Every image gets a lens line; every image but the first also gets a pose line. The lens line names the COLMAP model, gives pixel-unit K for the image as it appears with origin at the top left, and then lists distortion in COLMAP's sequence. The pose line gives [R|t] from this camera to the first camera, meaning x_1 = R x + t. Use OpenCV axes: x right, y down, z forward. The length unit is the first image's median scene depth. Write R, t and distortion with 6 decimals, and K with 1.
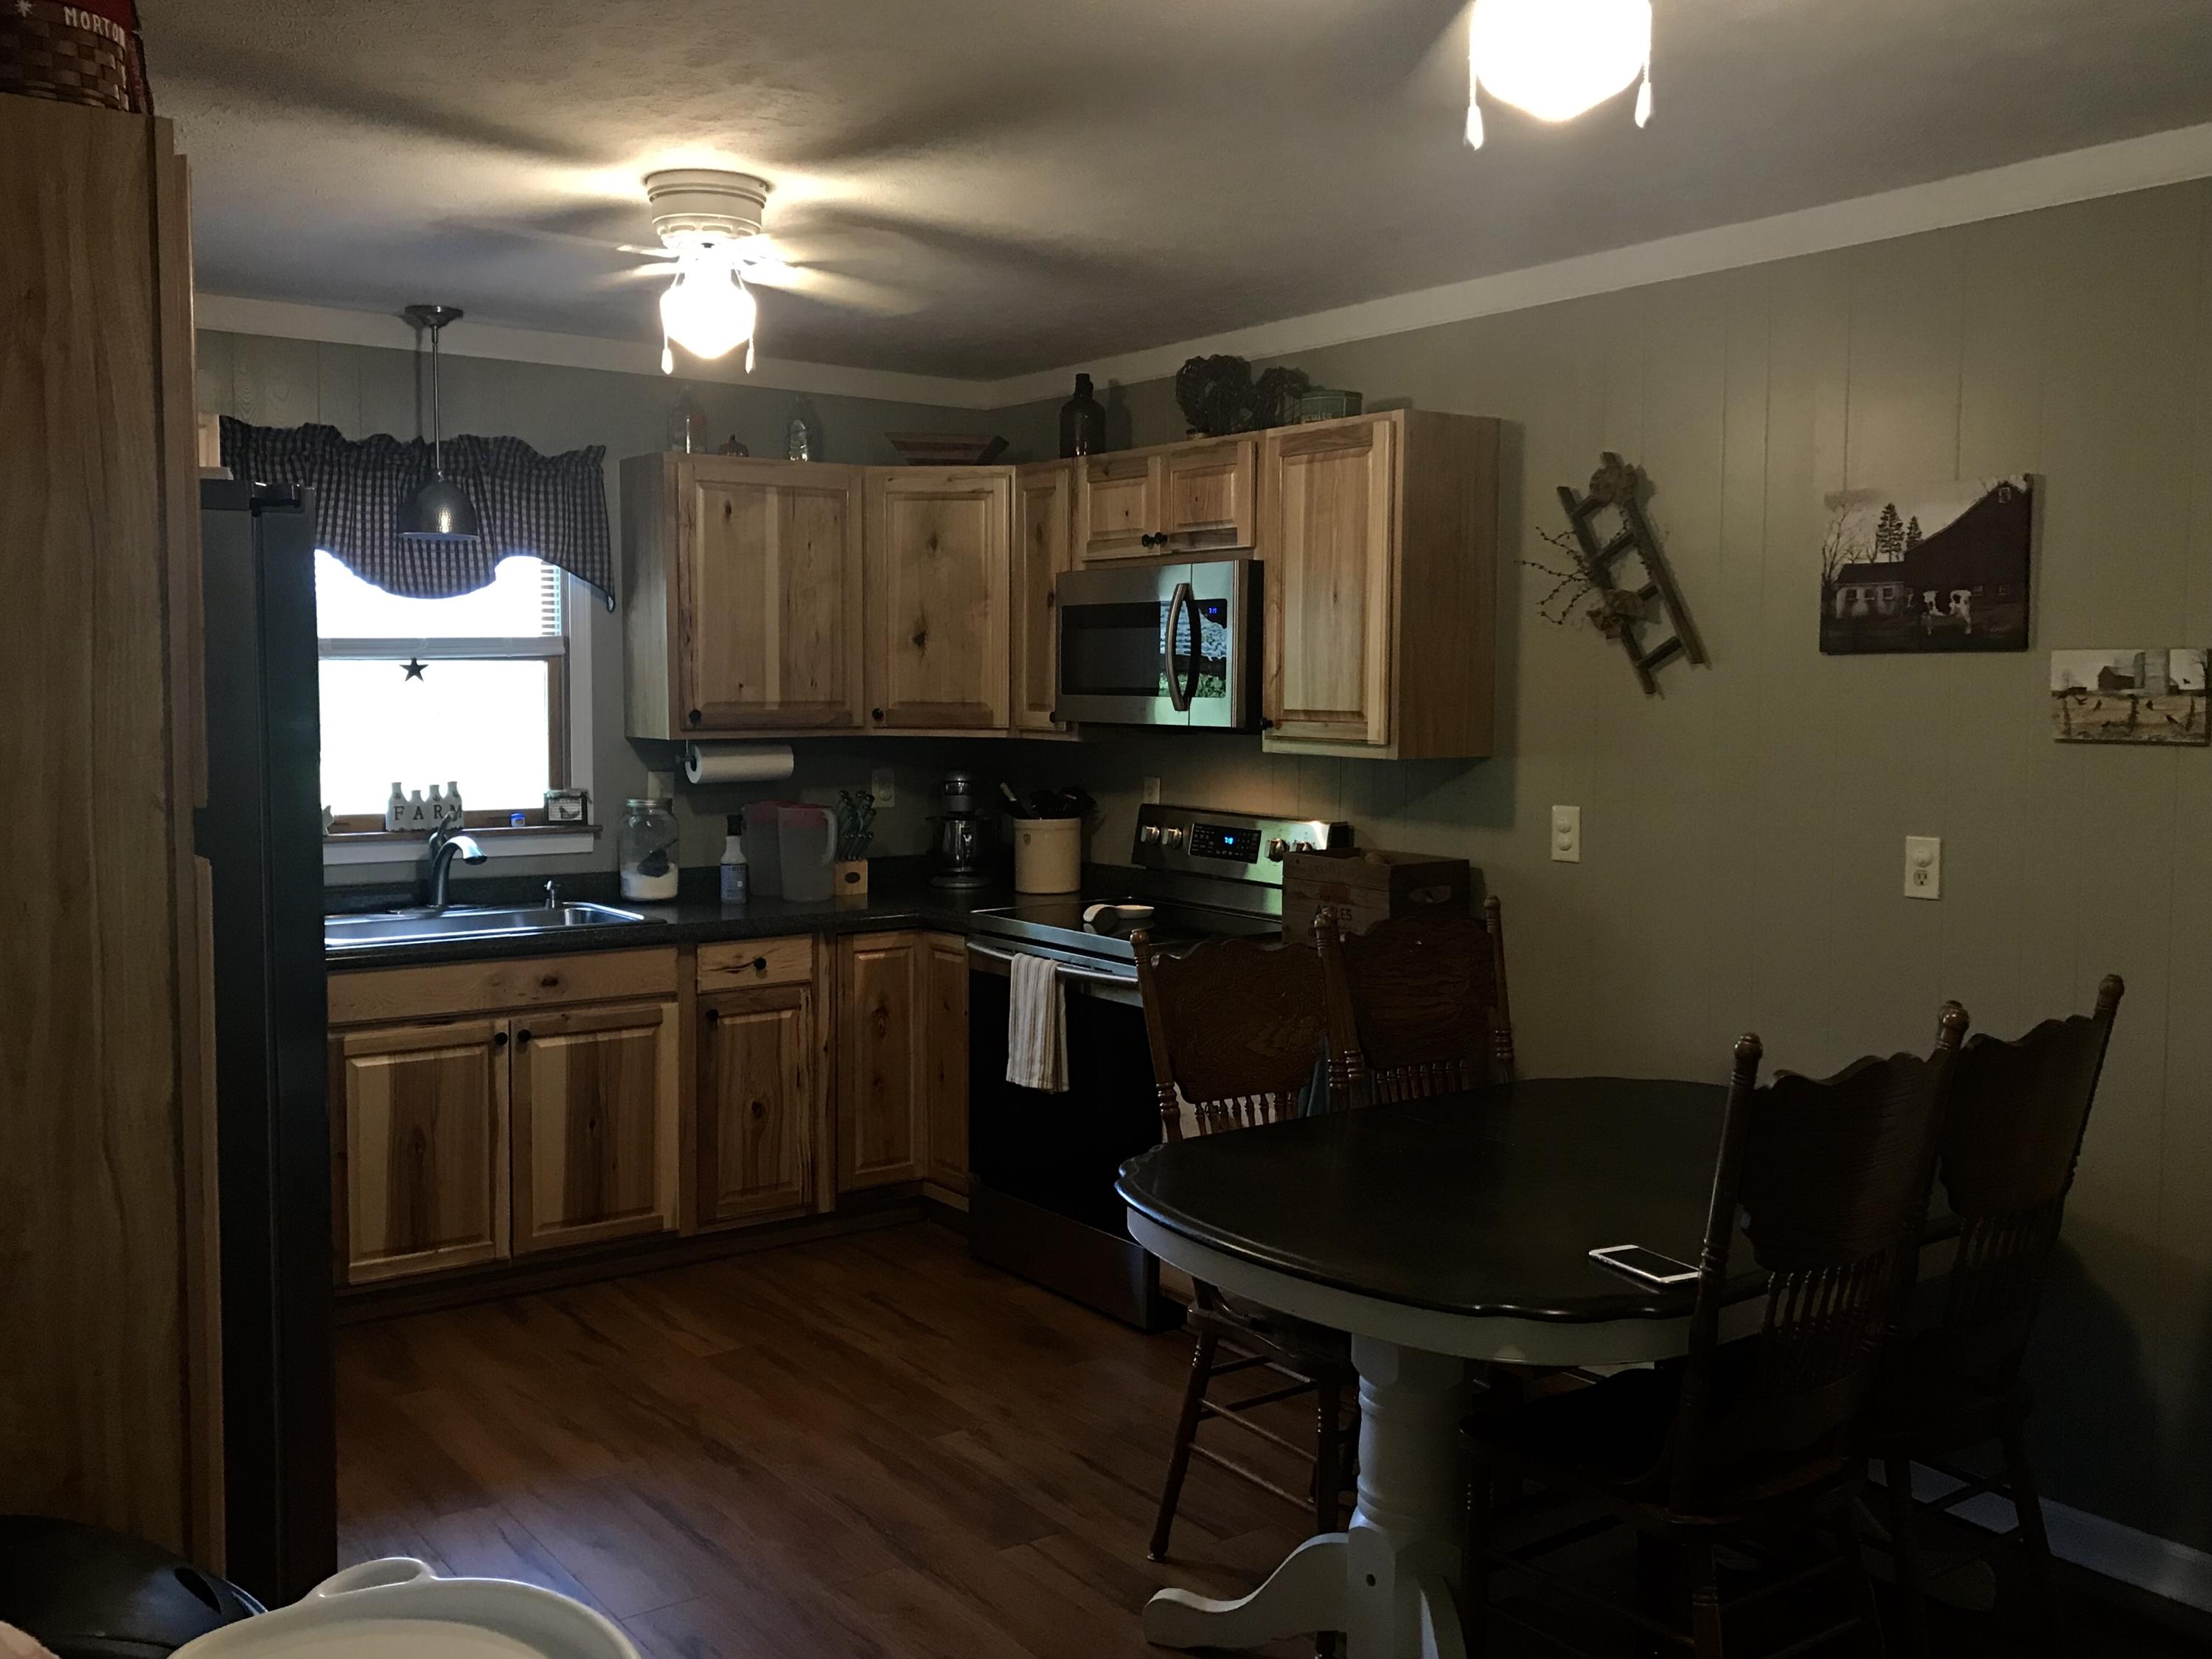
lens RADIAL K [[1971.1, 0, 1106.0], [0, 1971.1, 829.5], [0, 0, 1]] dist [0.004004, 0.001623]
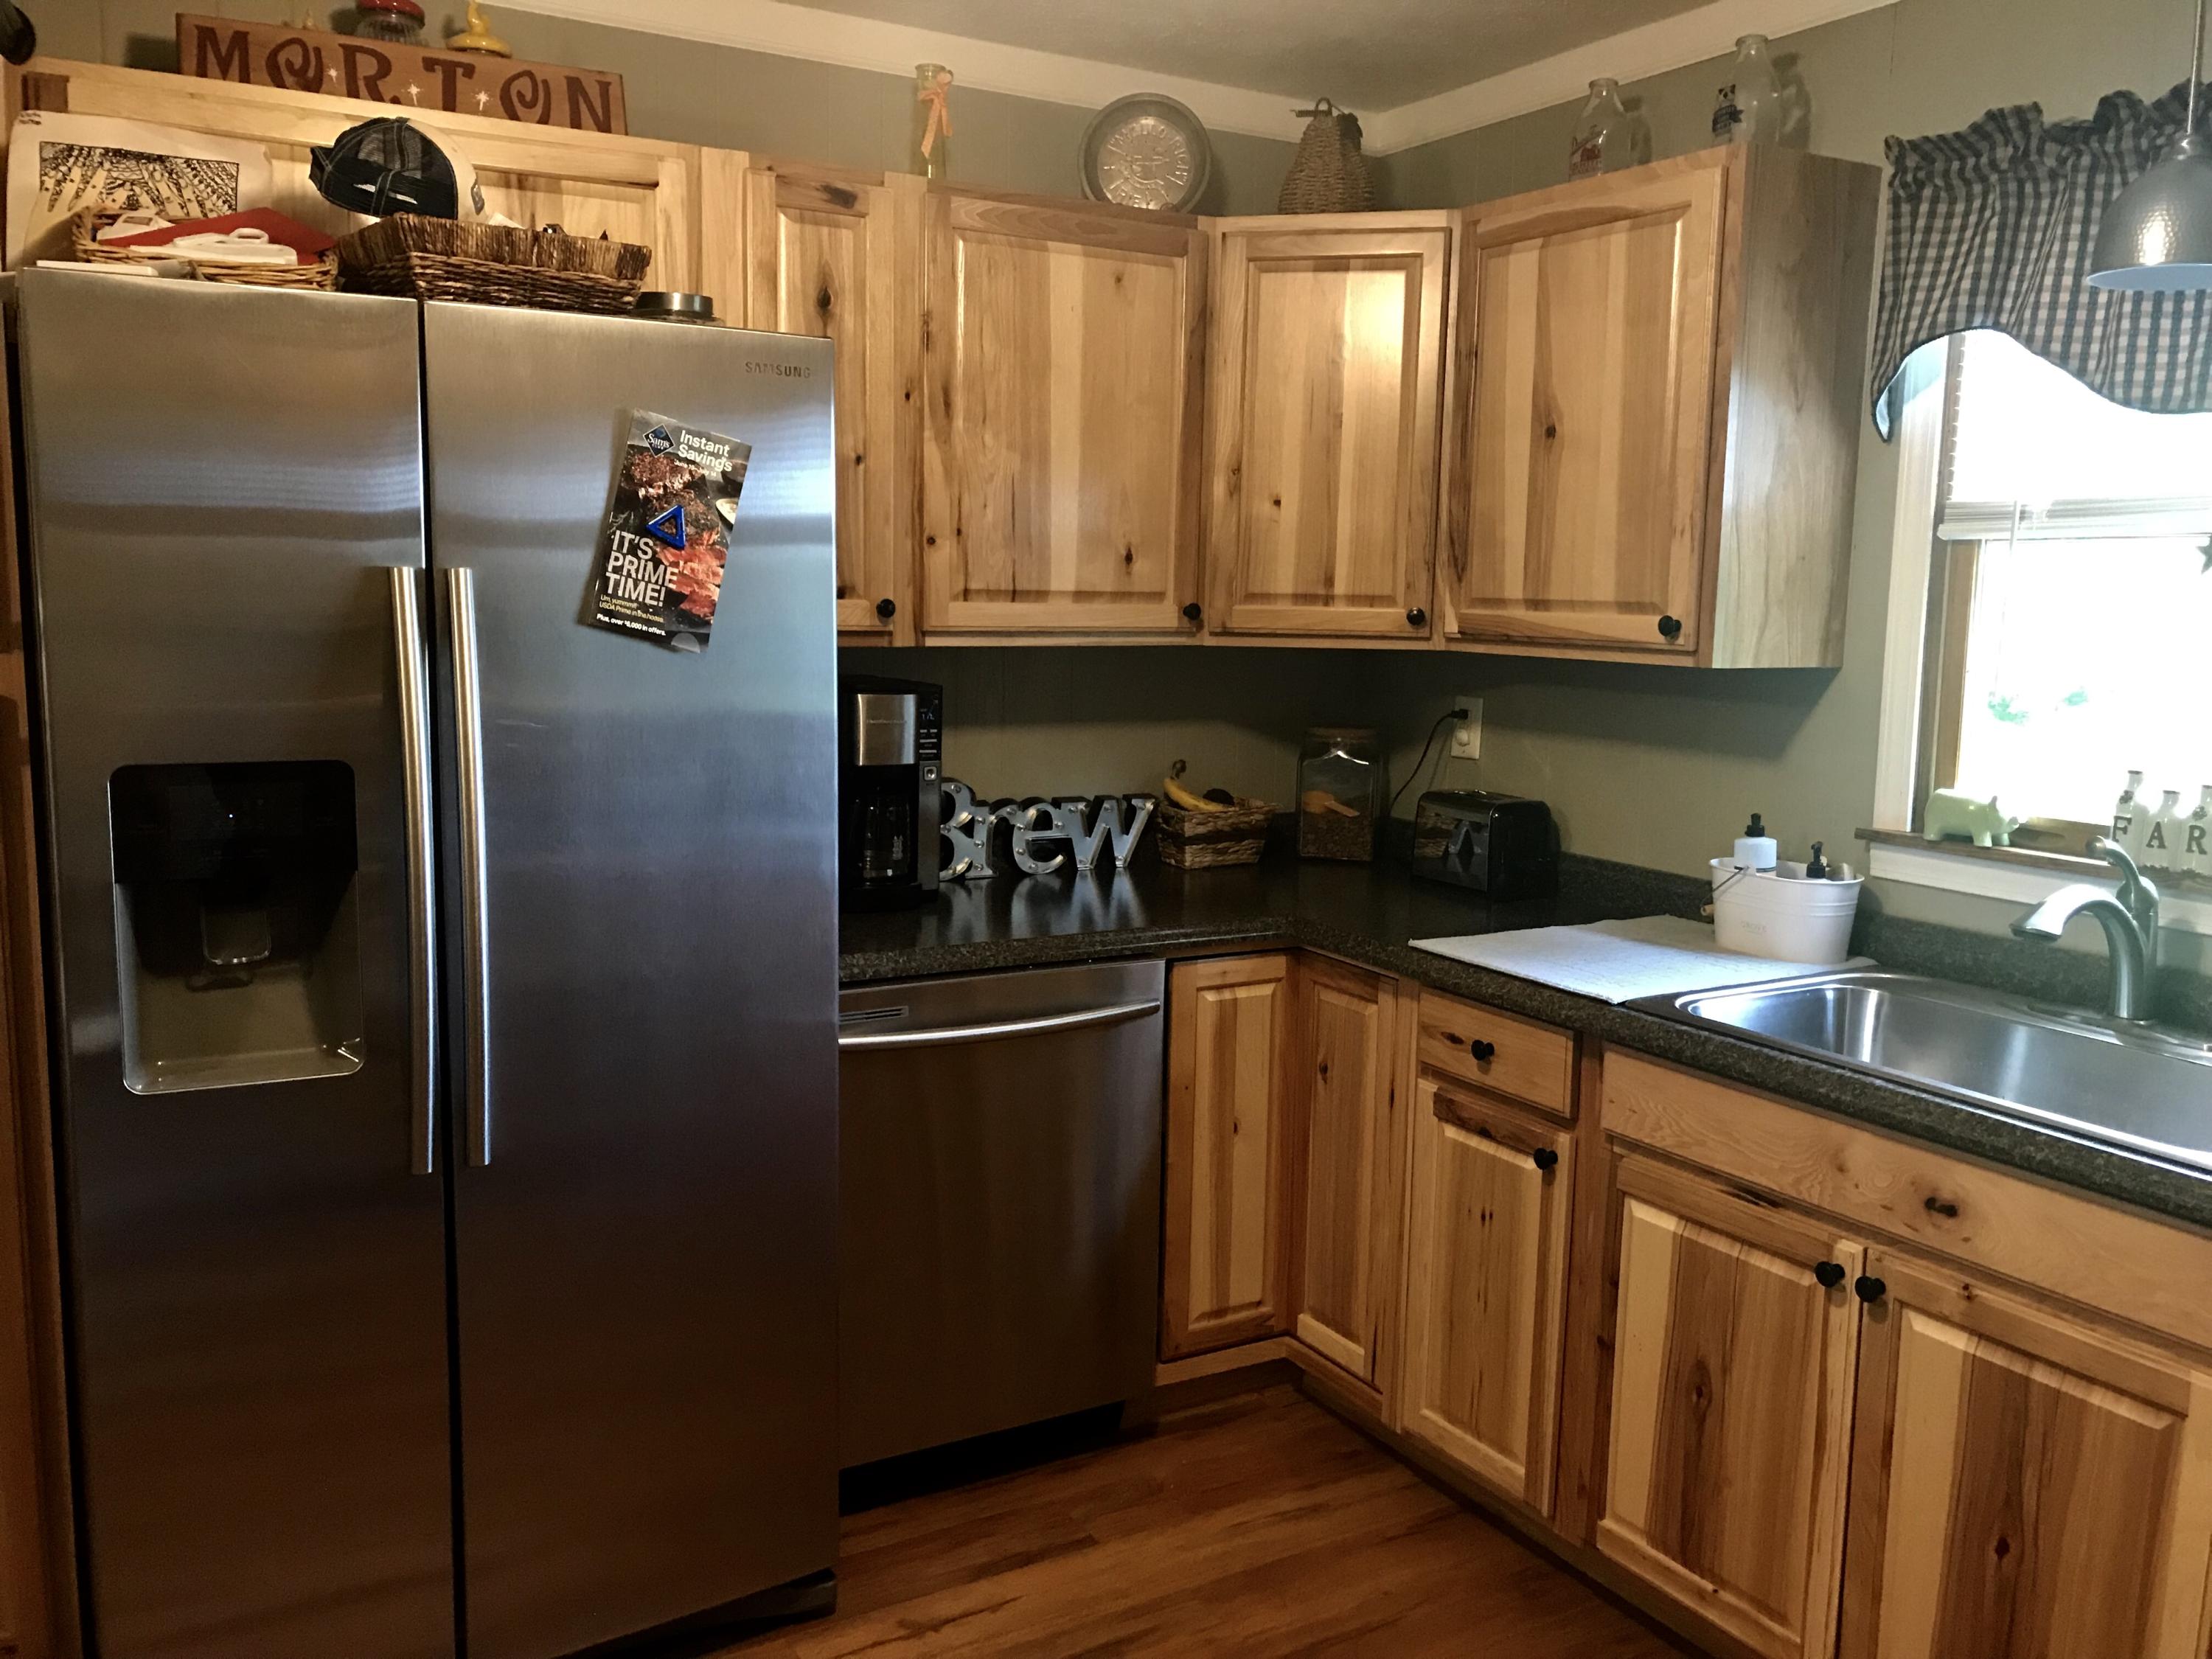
lens RADIAL K [[1751.3, 0, 1106.0], [0, 1751.3, 829.5], [0, 0, 1]] dist [-0.000499, 0.001169]
pose [[-0.111367, 0.123059, -0.986131, 0.142217], [-0.094619, 0.986483, 0.133788, -0.048788], [0.989265, 0.108206, -0.098218, 0.843573]]
